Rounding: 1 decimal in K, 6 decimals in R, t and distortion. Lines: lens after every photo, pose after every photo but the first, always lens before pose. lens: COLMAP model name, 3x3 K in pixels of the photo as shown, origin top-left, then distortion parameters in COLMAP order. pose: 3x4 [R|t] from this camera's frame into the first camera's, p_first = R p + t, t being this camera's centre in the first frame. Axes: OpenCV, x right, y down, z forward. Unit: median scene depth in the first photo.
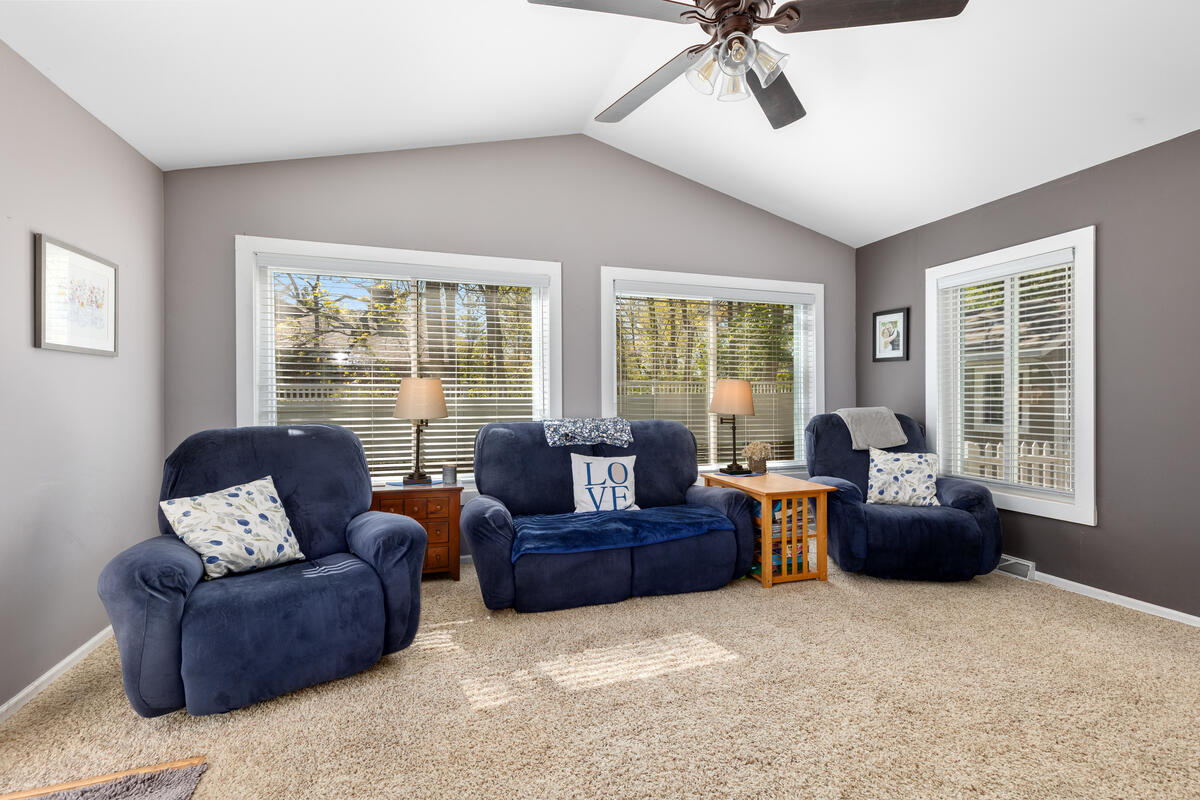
lens RADIAL K [[537.7, 0, 600.0], [0, 537.7, 400.0], [0, 0, 1]] dist [0.015782, -0.000192]
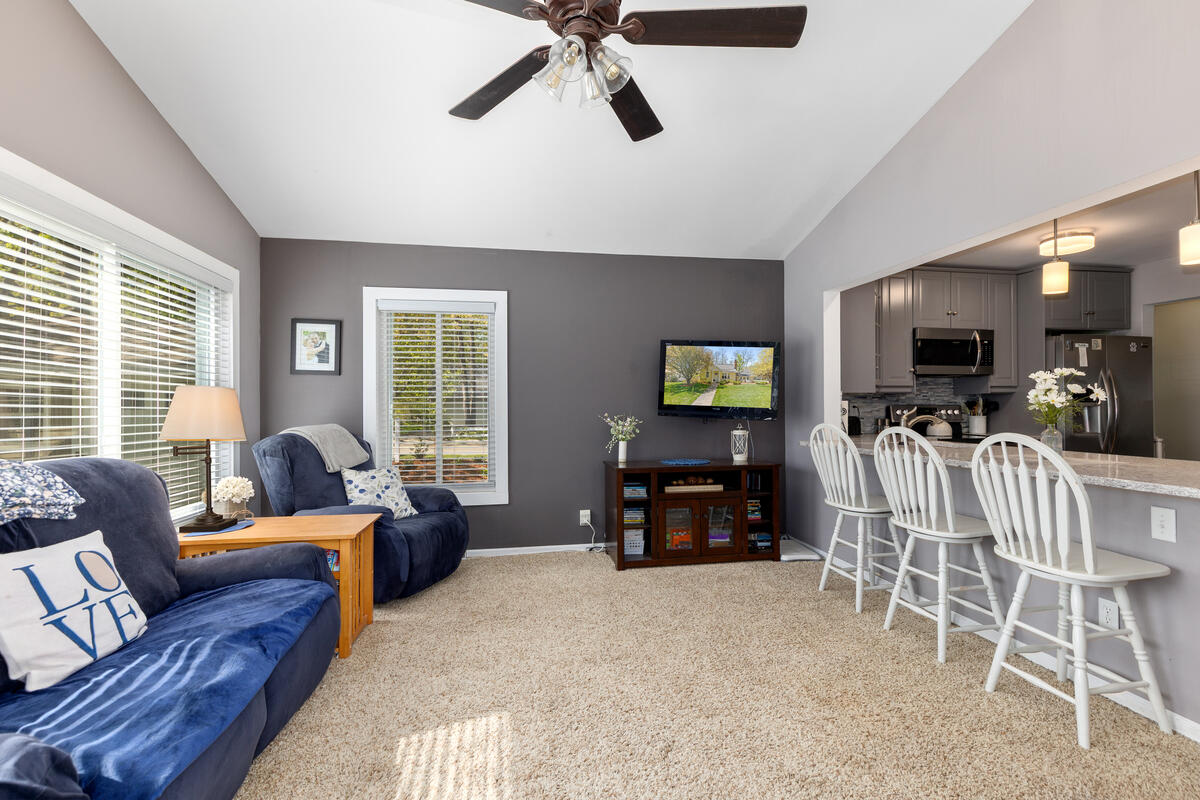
lens RADIAL K [[550.4, 0, 606.0], [0, 550.4, 406.9], [0, 0, 1]] dist [0.023395, 0.000029]
pose [[0.145056, 0.007293, 0.989397, -0.368654], [0.011284, 0.999896, -0.009024, -0.002792], [-0.989359, 0.012473, 0.144959, 0.423989]]
